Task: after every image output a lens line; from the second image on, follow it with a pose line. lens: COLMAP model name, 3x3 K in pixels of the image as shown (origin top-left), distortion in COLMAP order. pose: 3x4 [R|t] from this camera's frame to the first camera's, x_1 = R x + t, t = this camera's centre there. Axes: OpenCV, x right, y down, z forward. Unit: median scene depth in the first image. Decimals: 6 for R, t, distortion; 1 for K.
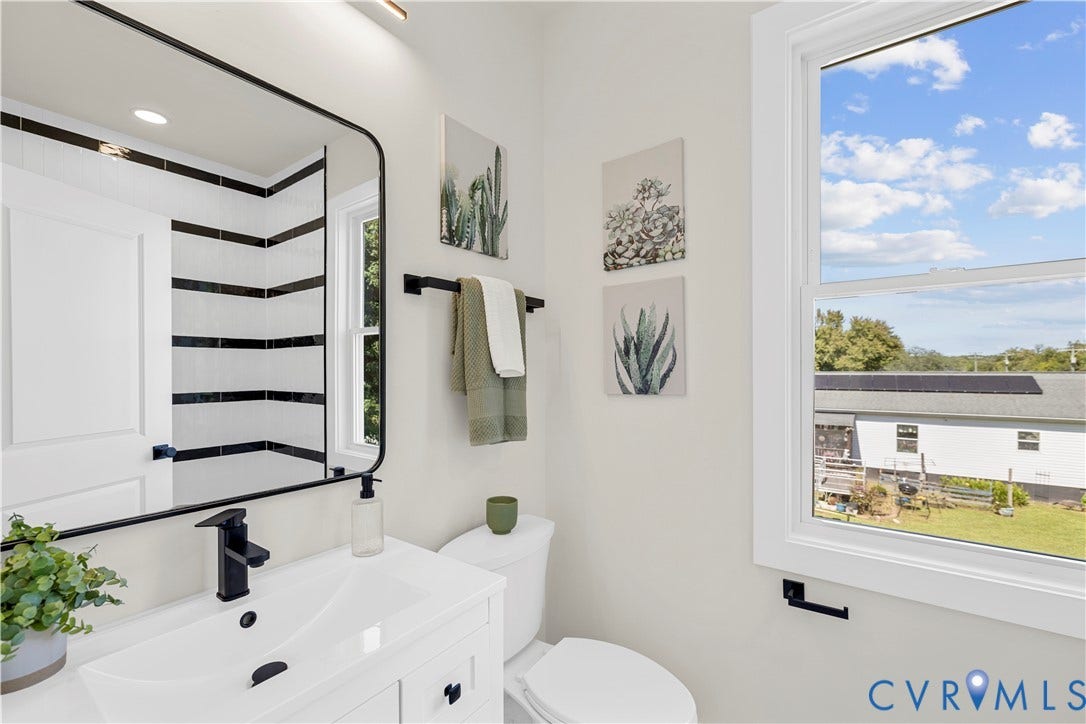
lens RADIAL K [[450.6, 0, 544.1], [0, 450.6, 369.8], [0, 0, 1]] dist [0.003397, -0.000351]
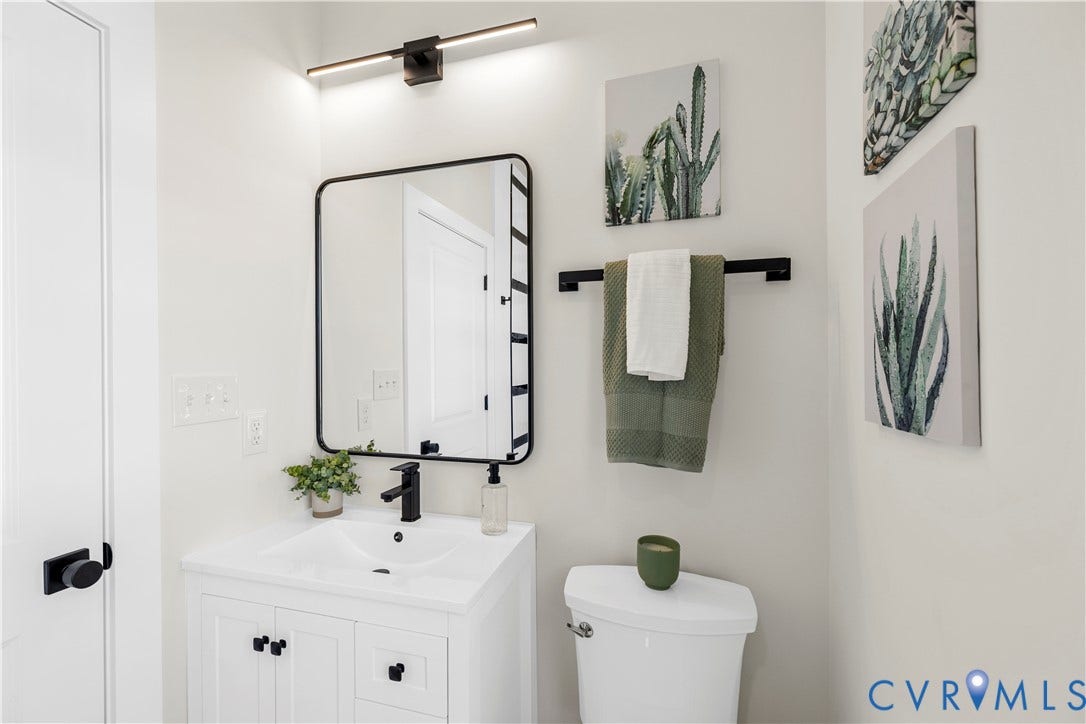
lens RADIAL K [[450.6, 0, 543.4], [0, 450.6, 361.6], [0, 0, 1]] dist [0.003397, -0.000351]
pose [[0.346057, 0.000648, -0.938213, 0.526238], [0.000497, 0.999999, 0.000875, -0.014617], [0.938213, -0.000769, 0.346057, 0.533669]]
